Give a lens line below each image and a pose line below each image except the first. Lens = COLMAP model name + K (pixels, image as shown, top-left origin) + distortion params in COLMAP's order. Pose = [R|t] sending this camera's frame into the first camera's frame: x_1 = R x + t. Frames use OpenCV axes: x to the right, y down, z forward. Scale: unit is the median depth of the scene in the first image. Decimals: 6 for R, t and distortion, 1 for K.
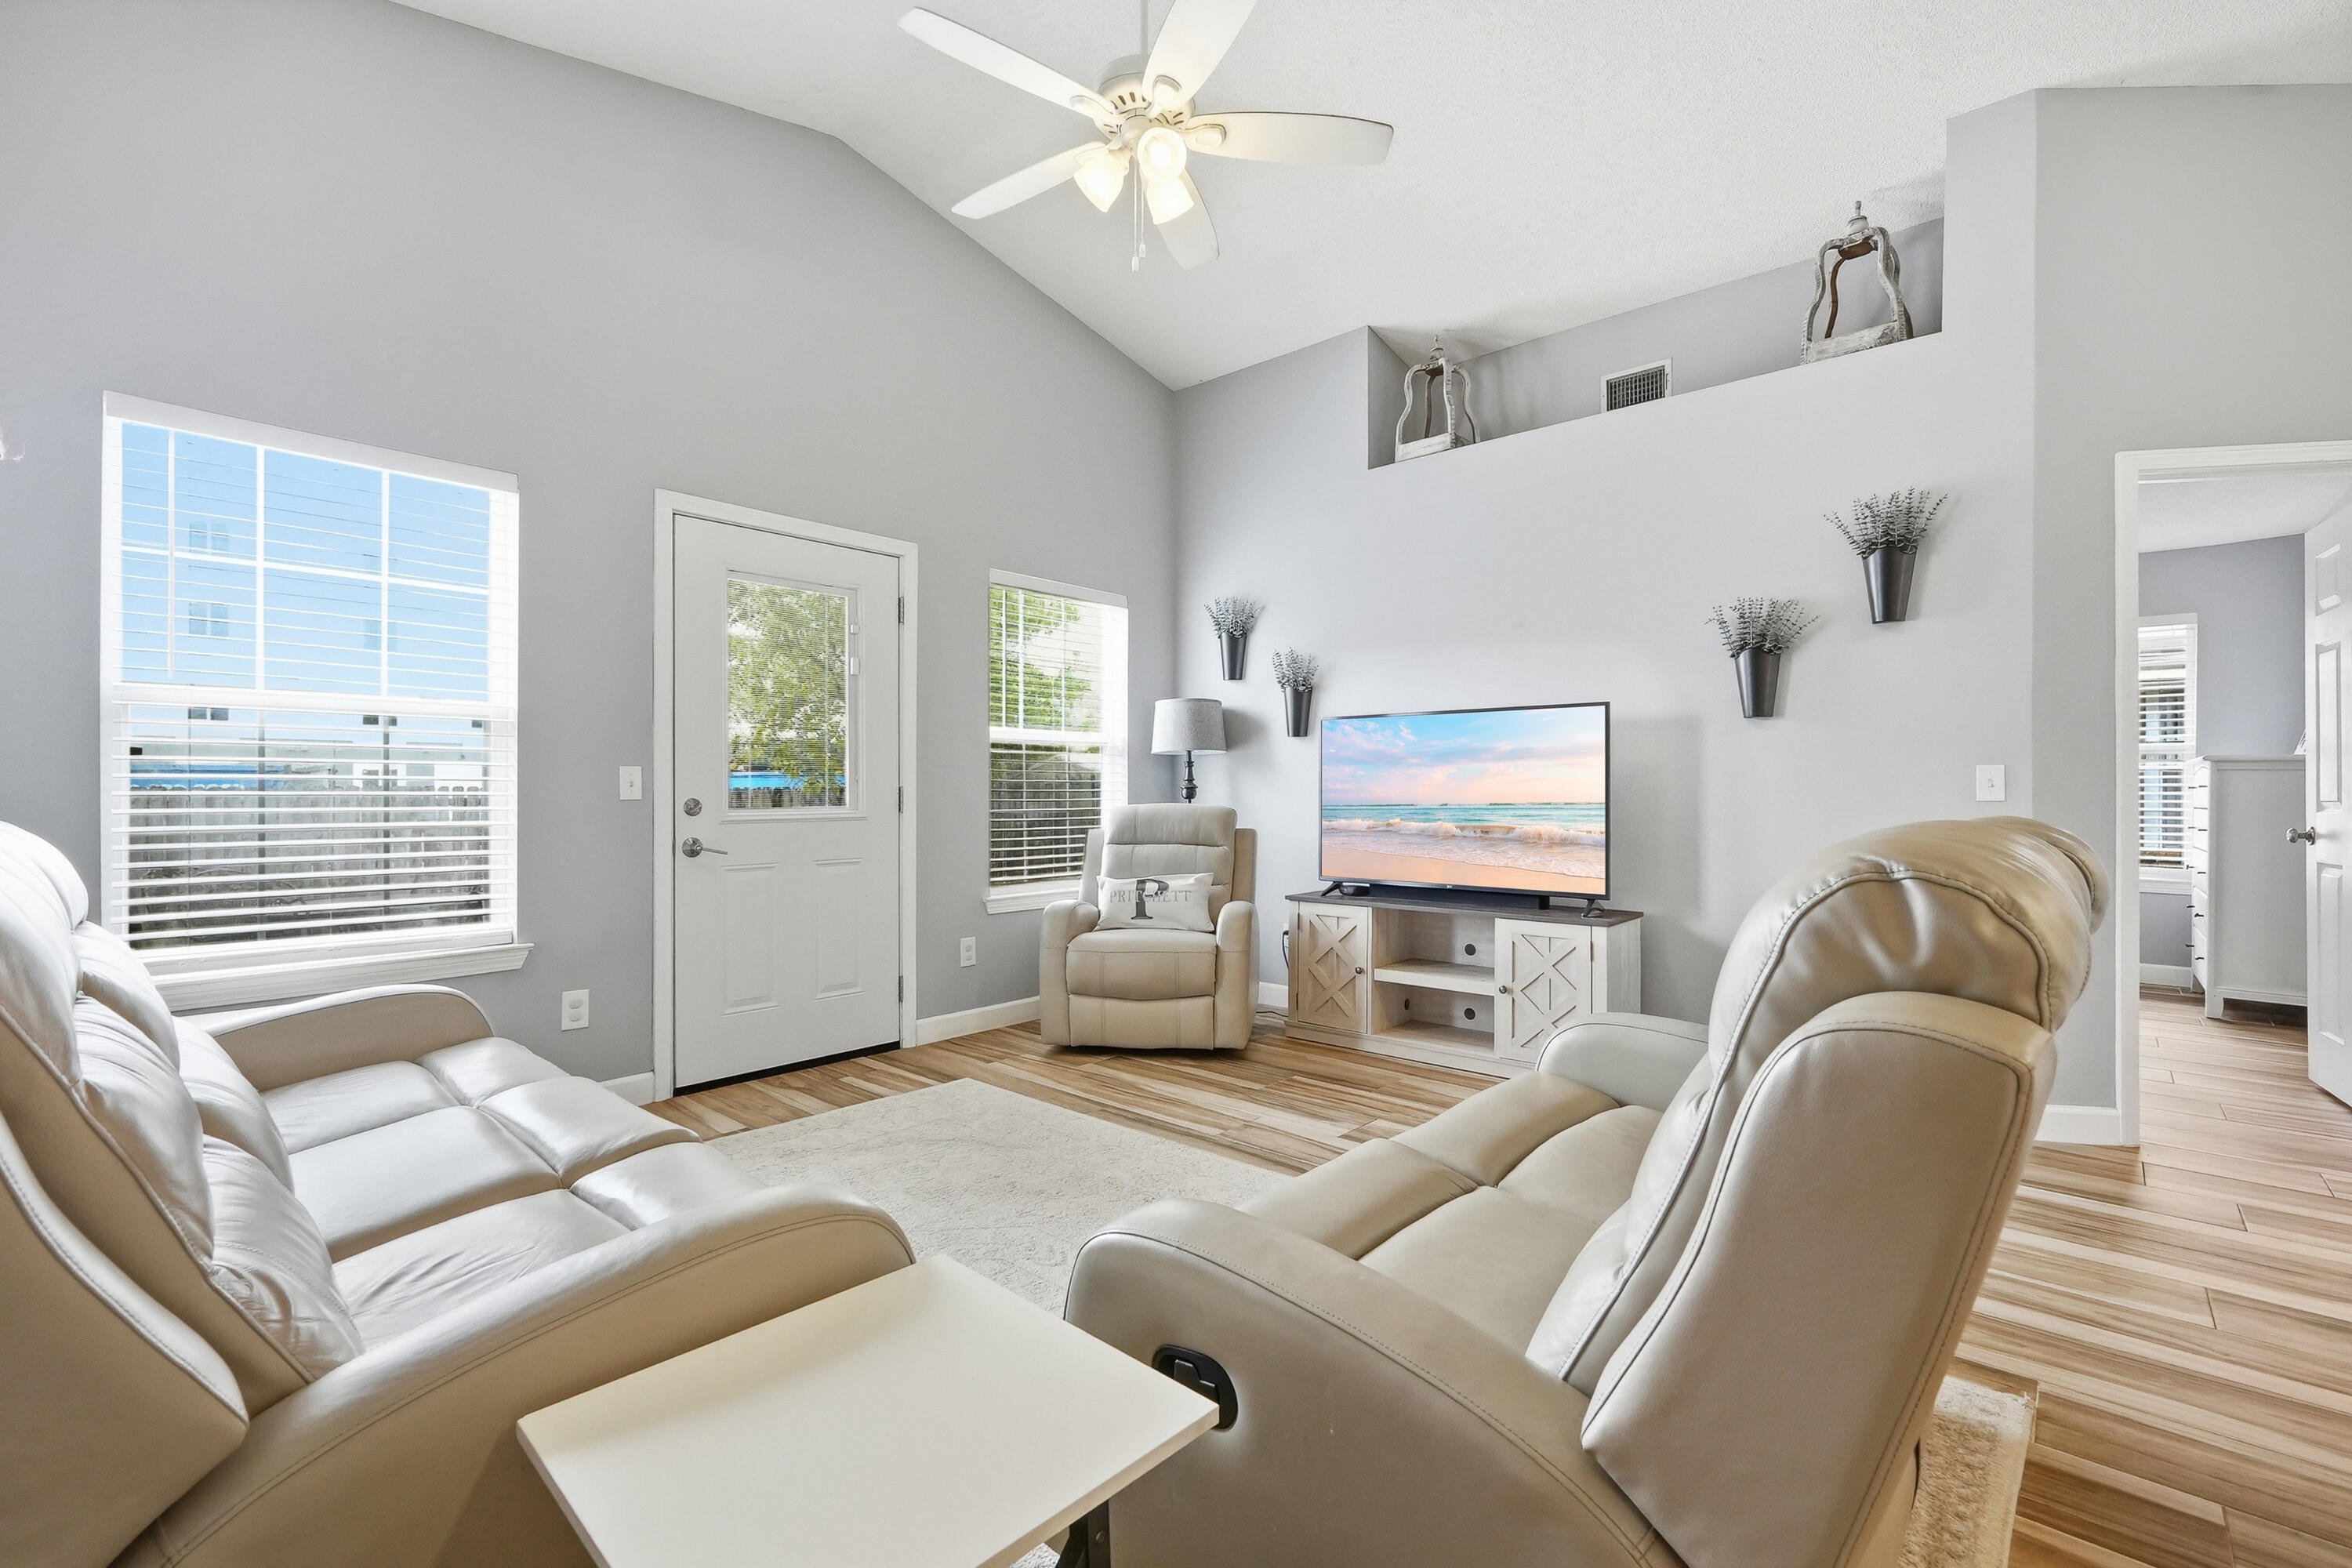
lens RADIAL K [[1017.7, 0, 1175.4], [0, 1017.7, 795.7], [0, 0, 1]] dist [-0.005269, 0.004600]
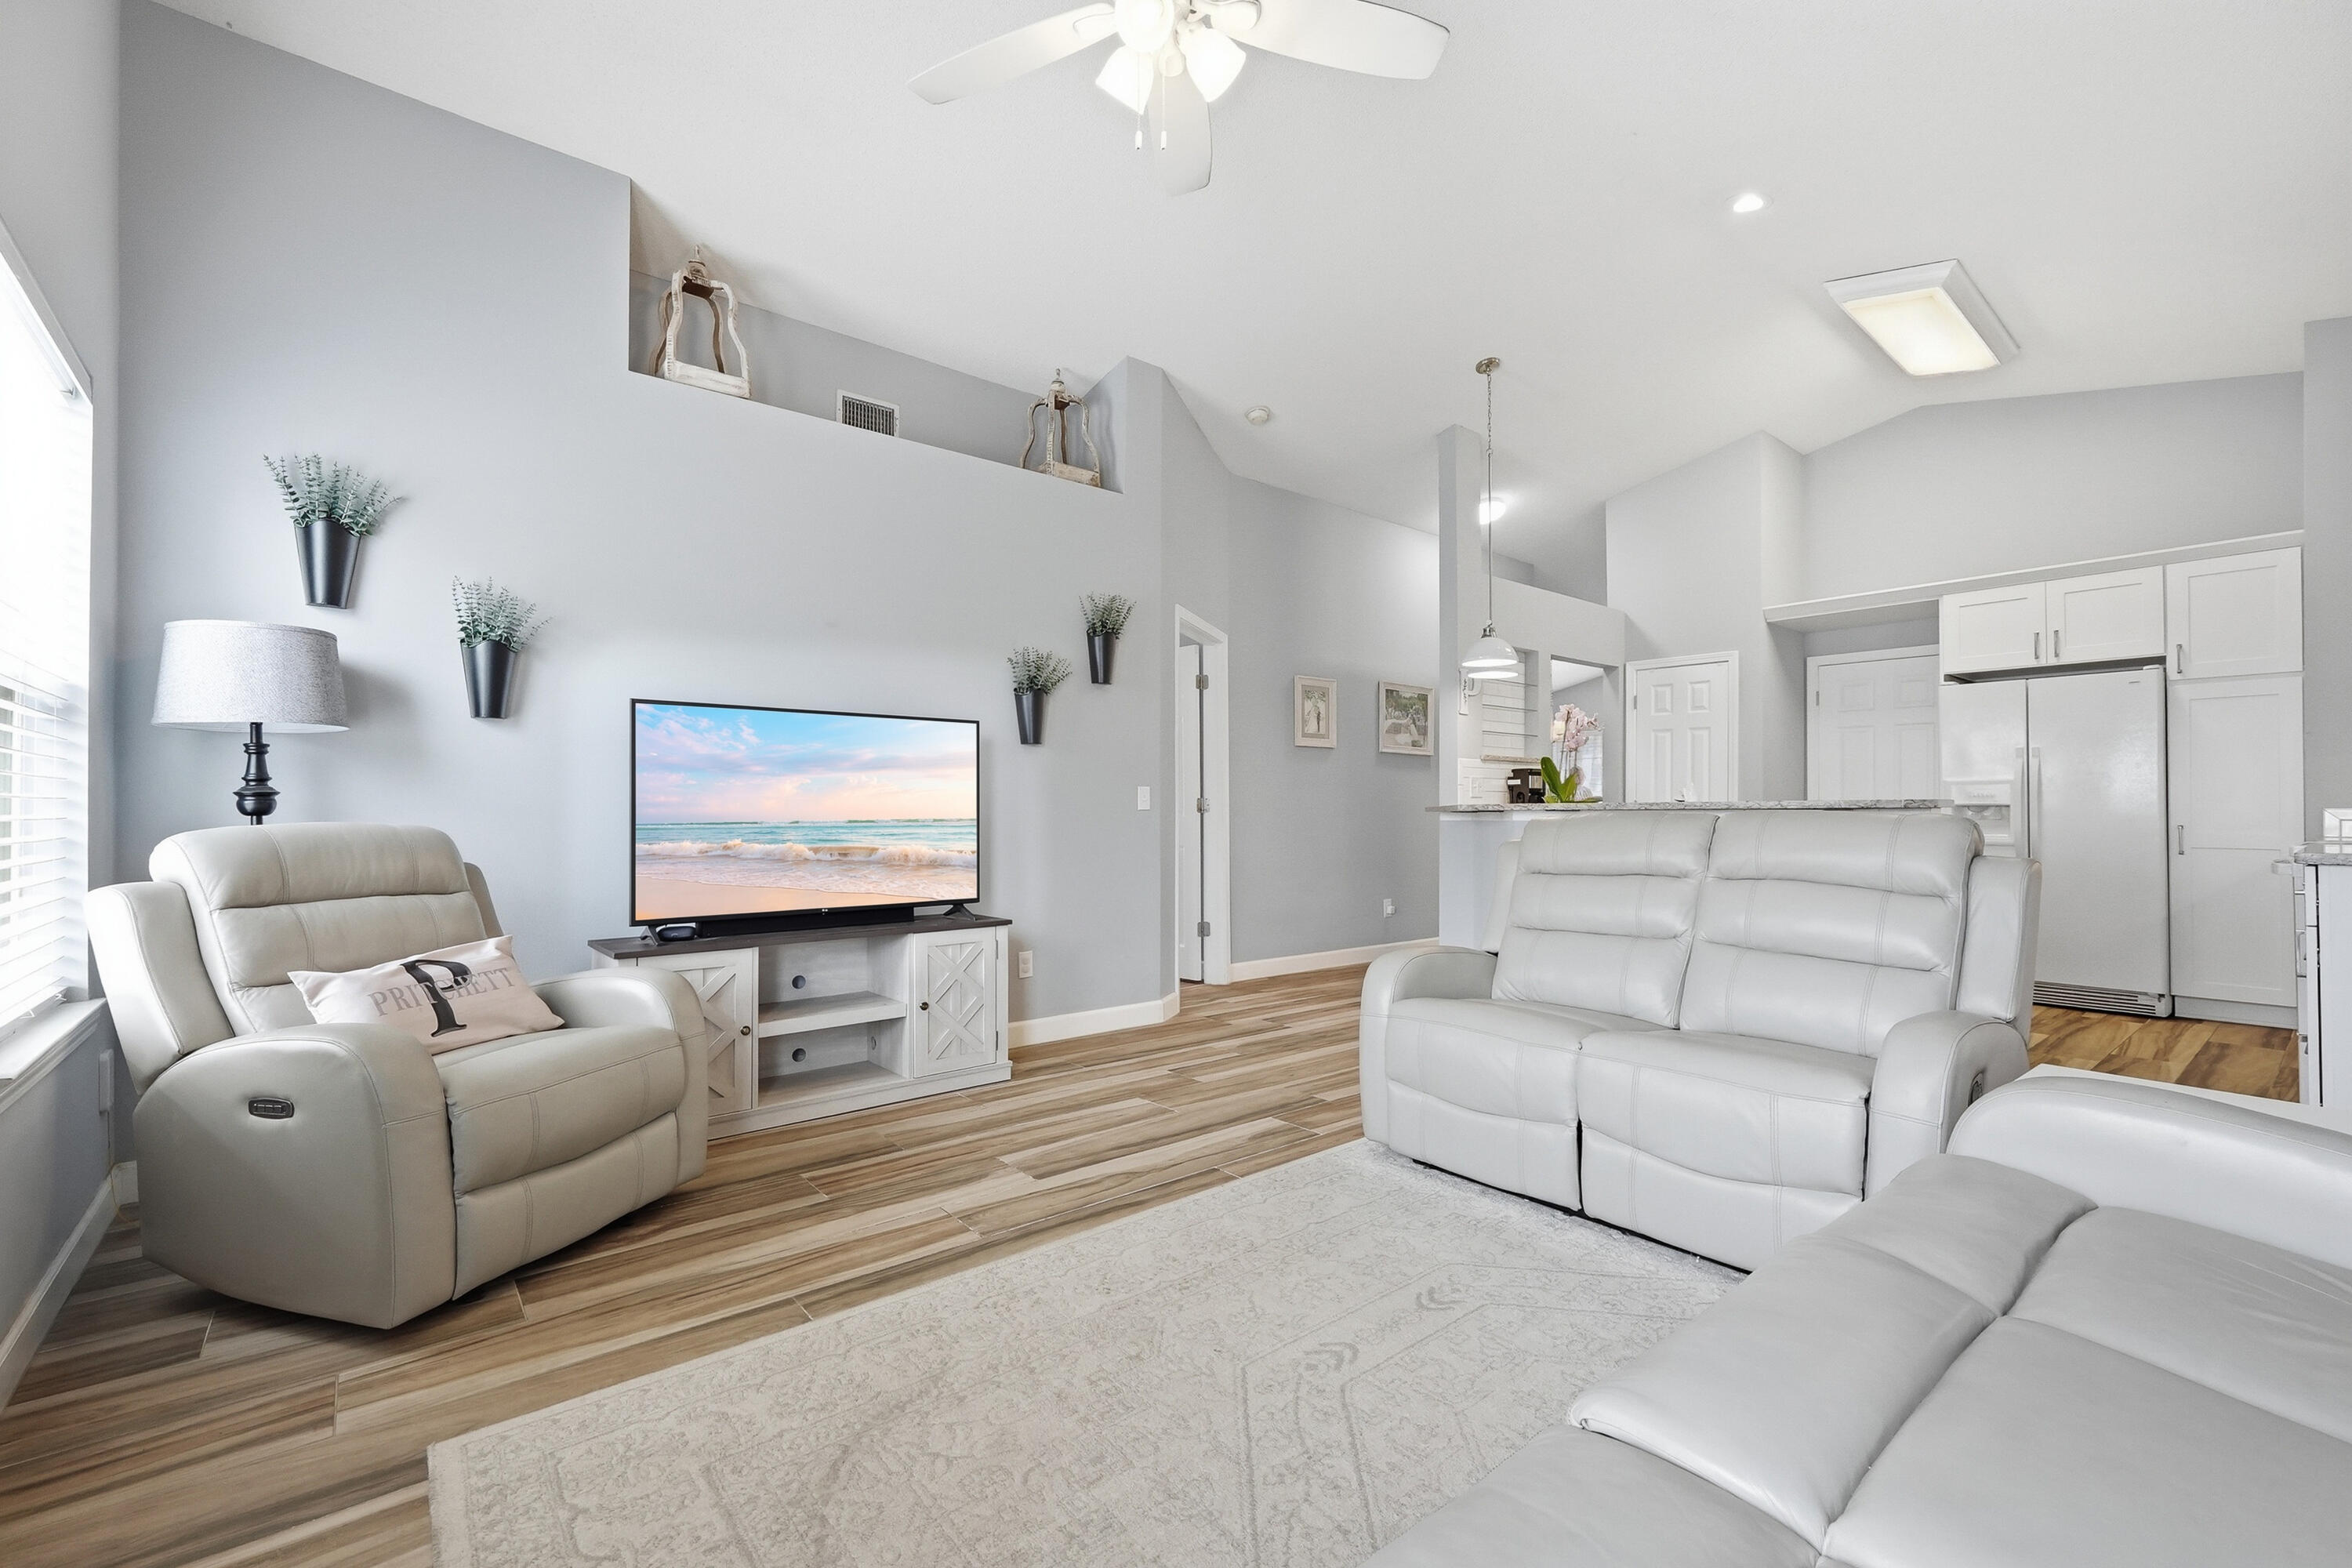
lens RADIAL K [[1017.7, 0, 1175.4], [0, 1017.7, 795.7], [0, 0, 1]] dist [-0.005269, 0.004600]
pose [[0.136408, 0.010798, 0.990594, -0.594341], [0.002475, 0.999934, -0.011240, 0.000614], [-0.990650, 0.003985, 0.136372, 0.610100]]
